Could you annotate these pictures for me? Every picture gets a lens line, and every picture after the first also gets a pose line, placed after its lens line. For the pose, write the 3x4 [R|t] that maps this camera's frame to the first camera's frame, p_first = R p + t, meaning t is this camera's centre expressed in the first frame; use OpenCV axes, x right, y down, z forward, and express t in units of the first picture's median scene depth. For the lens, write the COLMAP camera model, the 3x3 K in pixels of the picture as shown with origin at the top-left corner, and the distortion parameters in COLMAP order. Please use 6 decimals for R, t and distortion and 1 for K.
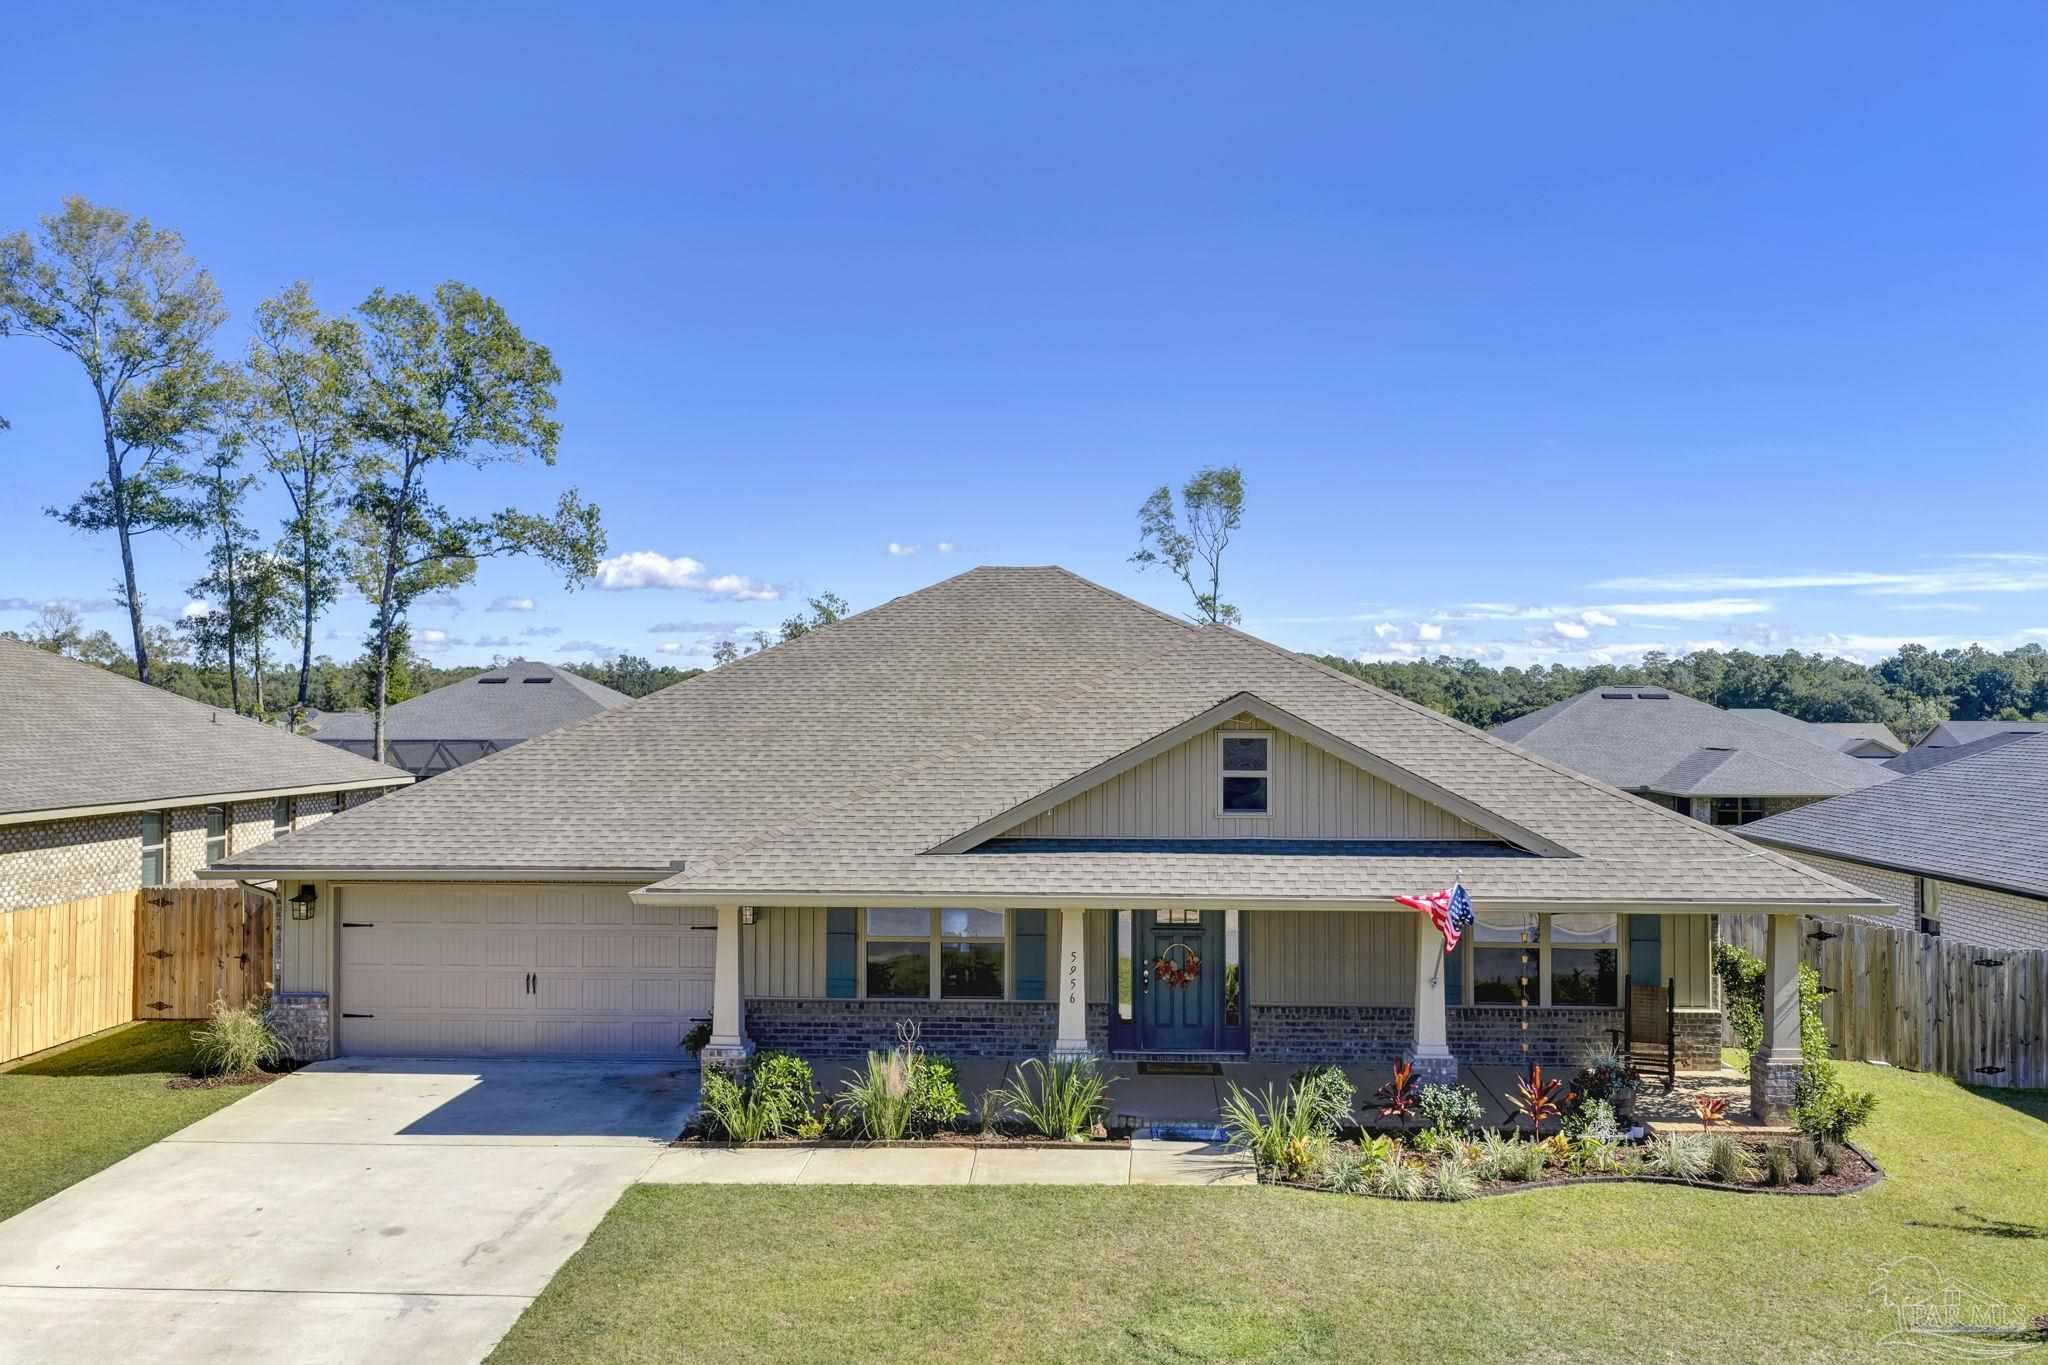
lens RADIAL K [[1664.8, 0, 1024.0], [0, 1664.8, 682.5], [0, 0, 1]] dist [-0.008214, -0.002752]
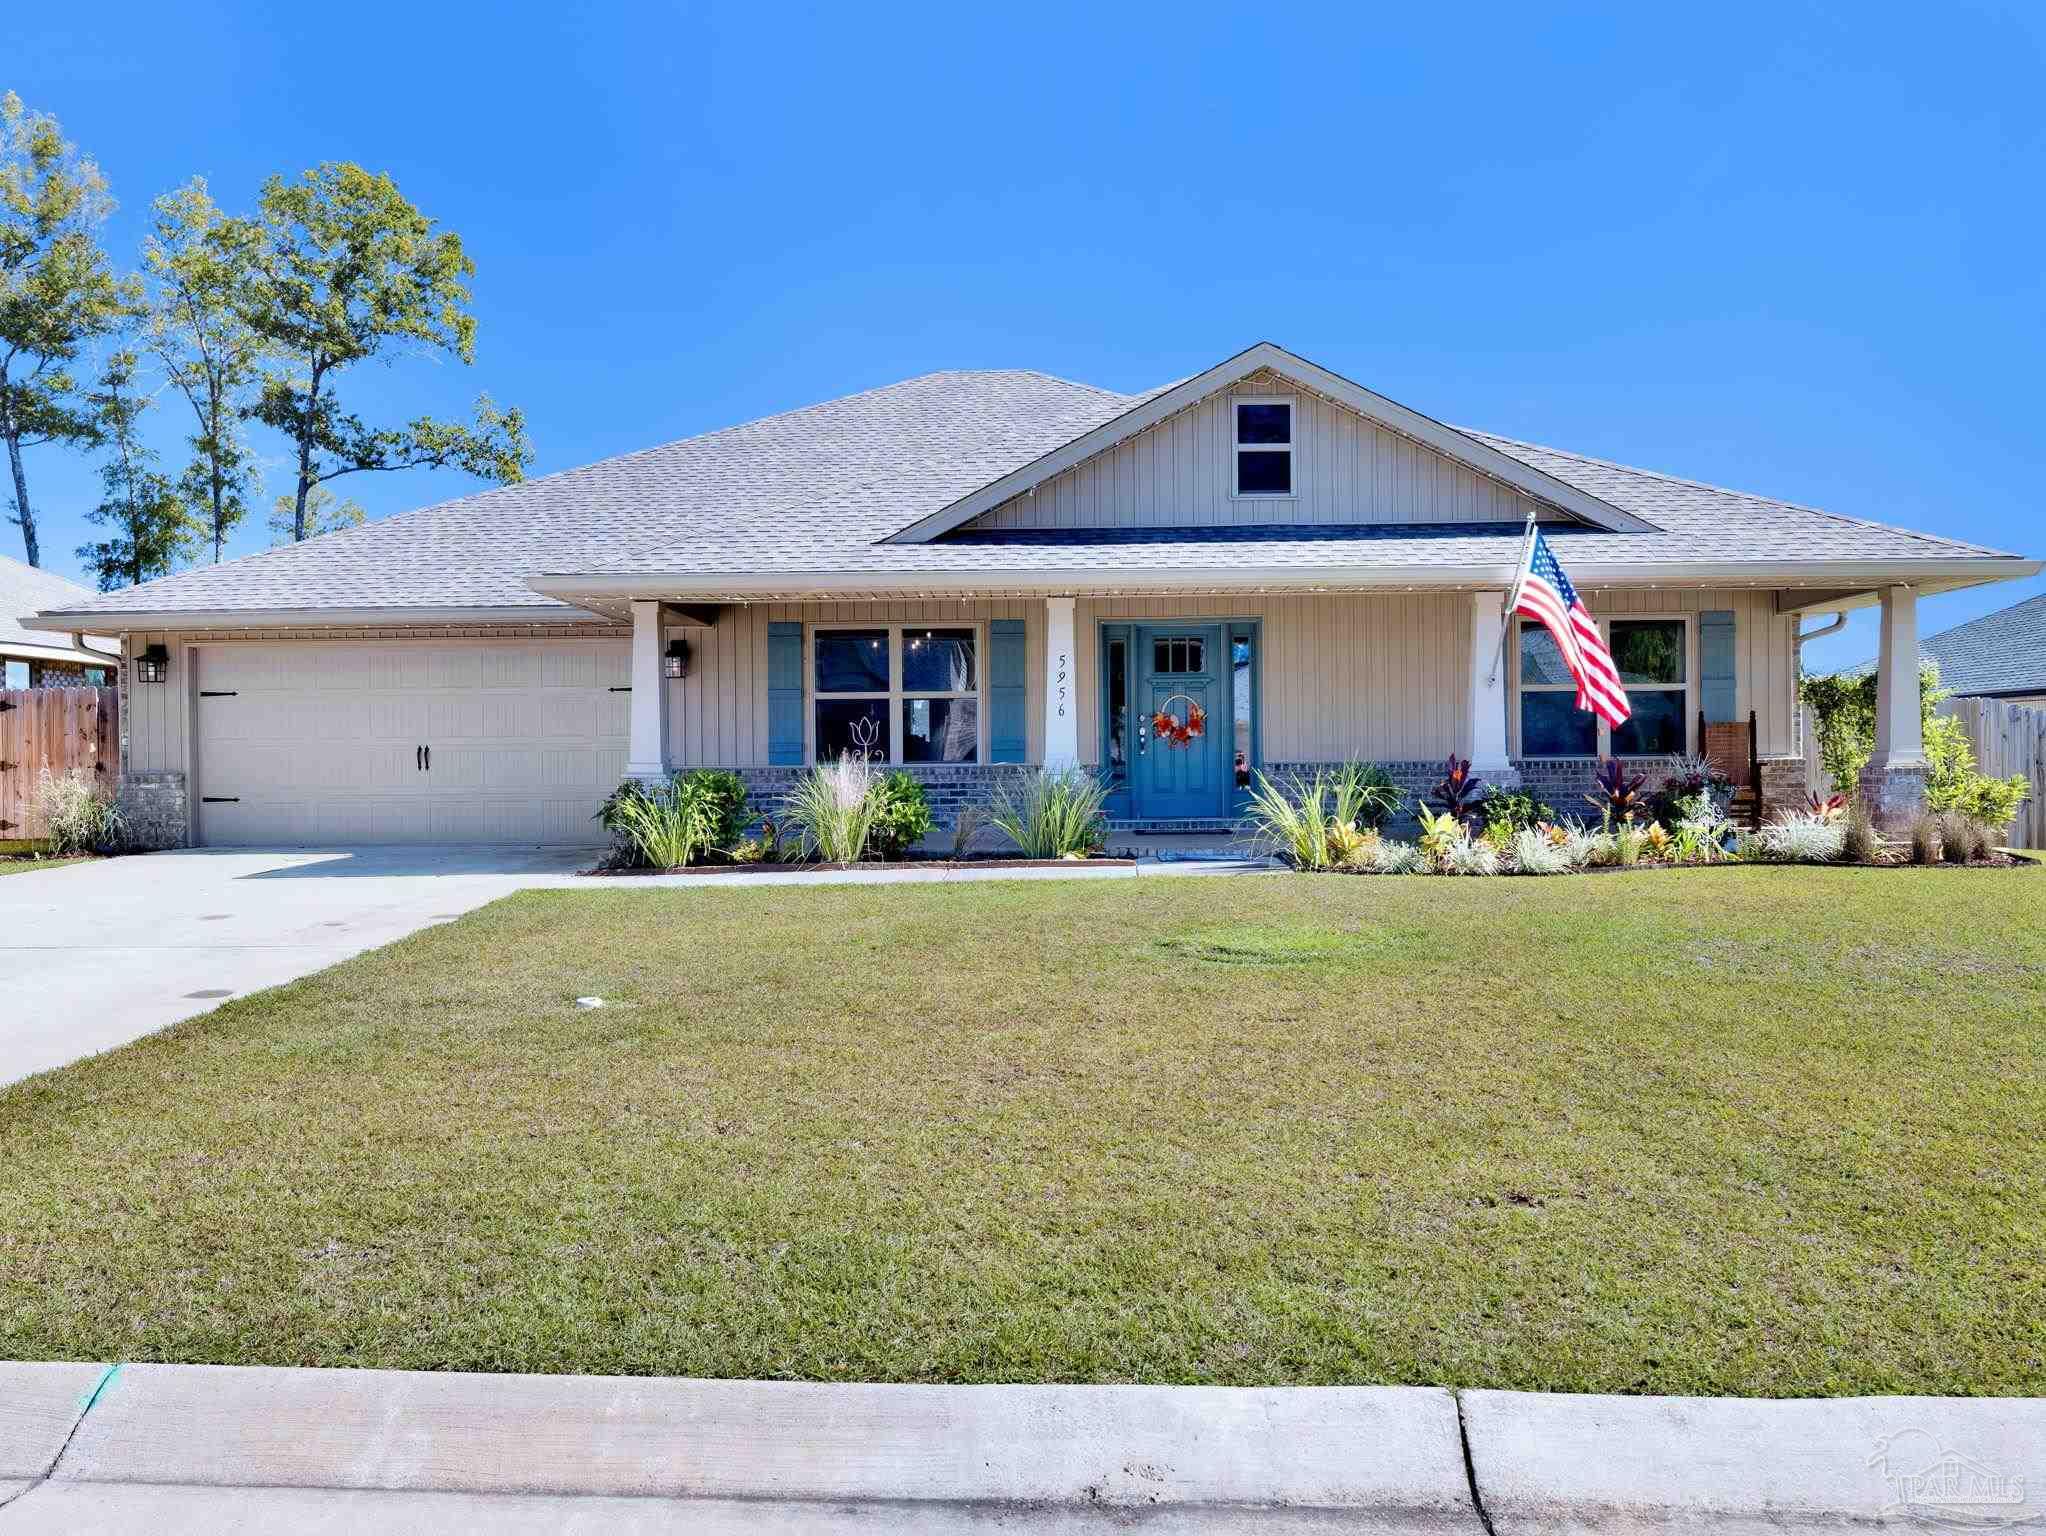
lens RADIAL K [[1660.4, 0, 1023.0], [0, 1660.4, 768.0], [0, 0, 1]] dist [-0.029141, 0.010173]
pose [[0.999565, -0.013829, 0.026044, -0.010876], [0.013132, 0.999556, 0.026739, 0.170903], [-0.026402, -0.026385, 0.999303, 0.145895]]
